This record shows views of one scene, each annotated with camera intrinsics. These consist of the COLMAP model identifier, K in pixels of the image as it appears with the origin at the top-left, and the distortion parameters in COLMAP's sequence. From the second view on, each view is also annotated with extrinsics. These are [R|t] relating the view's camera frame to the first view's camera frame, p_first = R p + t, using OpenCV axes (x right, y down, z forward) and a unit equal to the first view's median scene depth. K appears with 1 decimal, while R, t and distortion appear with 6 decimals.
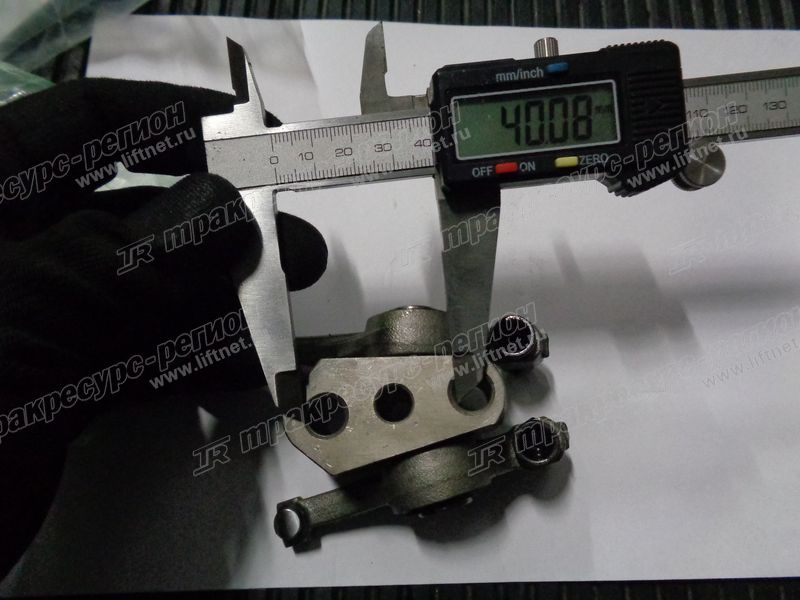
lens RADIAL K [[590.3, 0, 400.0], [0, 590.3, 300.0], [0, 0, 1]] dist [0.002503, 0.000969]
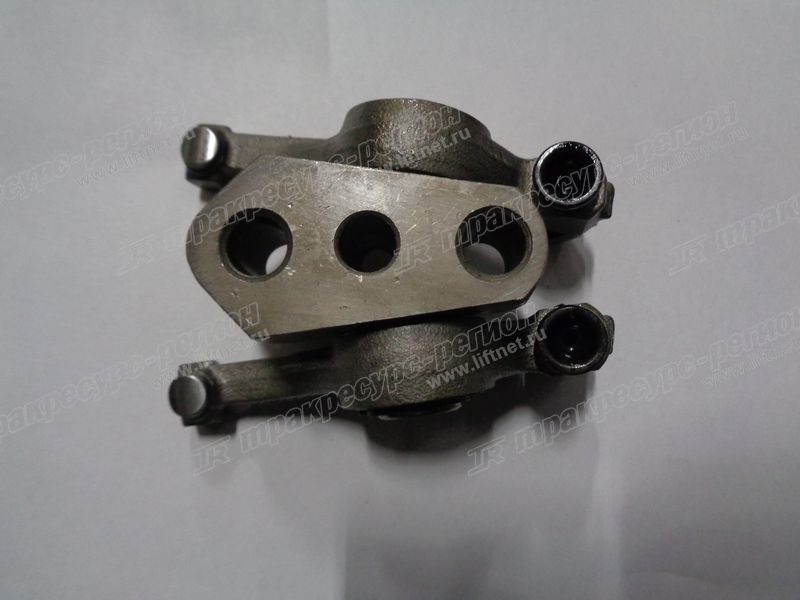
lens RADIAL K [[590.3, 0, 400.0], [0, 590.3, 300.0], [0, 0, 1]] dist [0.002503, 0.000969]
pose [[0.985980, 0.157409, 0.055378, -0.001193], [-0.165184, 0.967724, 0.190327, 0.111300], [-0.023631, -0.196806, 0.980158, 0.386320]]
